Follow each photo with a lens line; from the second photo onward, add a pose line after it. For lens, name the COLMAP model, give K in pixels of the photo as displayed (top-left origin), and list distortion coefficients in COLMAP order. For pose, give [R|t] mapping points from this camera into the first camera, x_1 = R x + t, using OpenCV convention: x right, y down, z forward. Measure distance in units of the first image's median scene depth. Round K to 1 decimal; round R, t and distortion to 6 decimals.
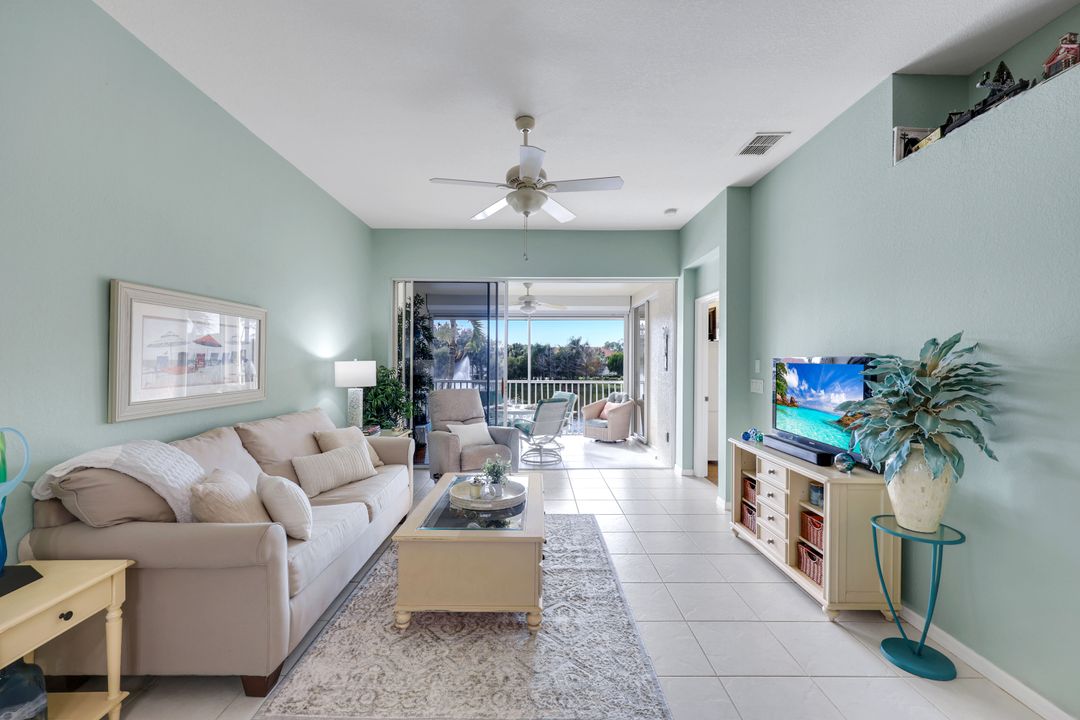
lens RADIAL K [[439.7, 0, 537.6], [0, 439.7, 360.1], [0, 0, 1]] dist [0.000317, 0.000089]
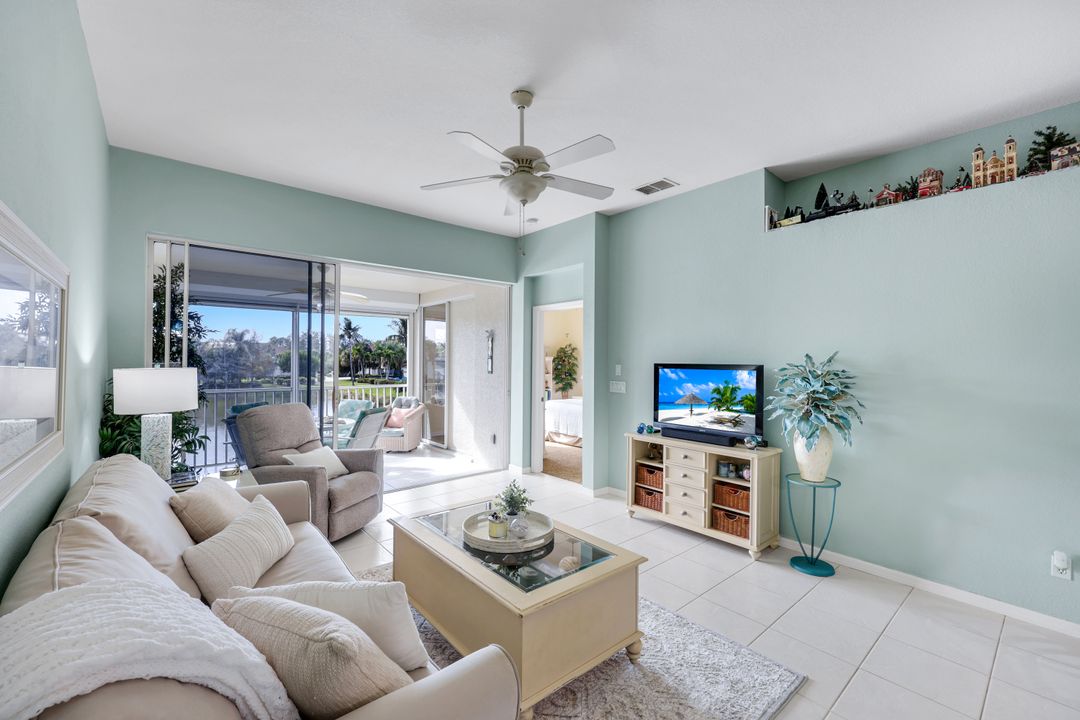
lens RADIAL K [[446.4, 0, 534.2], [0, 446.4, 358.0], [0, 0, 1]] dist [-0.000694, -0.000069]
pose [[0.770323, 0.005081, 0.637633, -0.308592], [-0.003996, 0.999987, -0.003141, -0.009347], [-0.637641, -0.000128, 0.770334, 0.157290]]
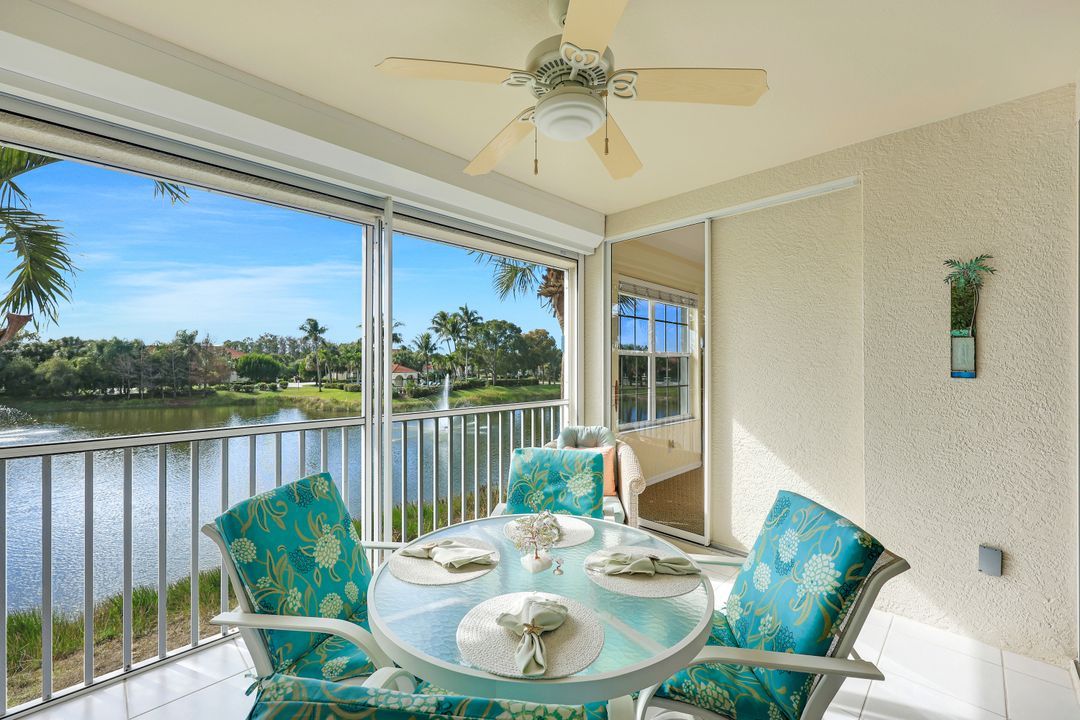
lens RADIAL K [[439.7, 0, 537.6], [0, 439.7, 360.1], [0, 0, 1]] dist [0.000317, 0.000089]
pose [[0.712172, 0.001429, 0.702004, -0.239477], [0.002933, 0.999983, -0.005012, 0.011452], [-0.701999, 0.005628, 0.712155, 1.073064]]
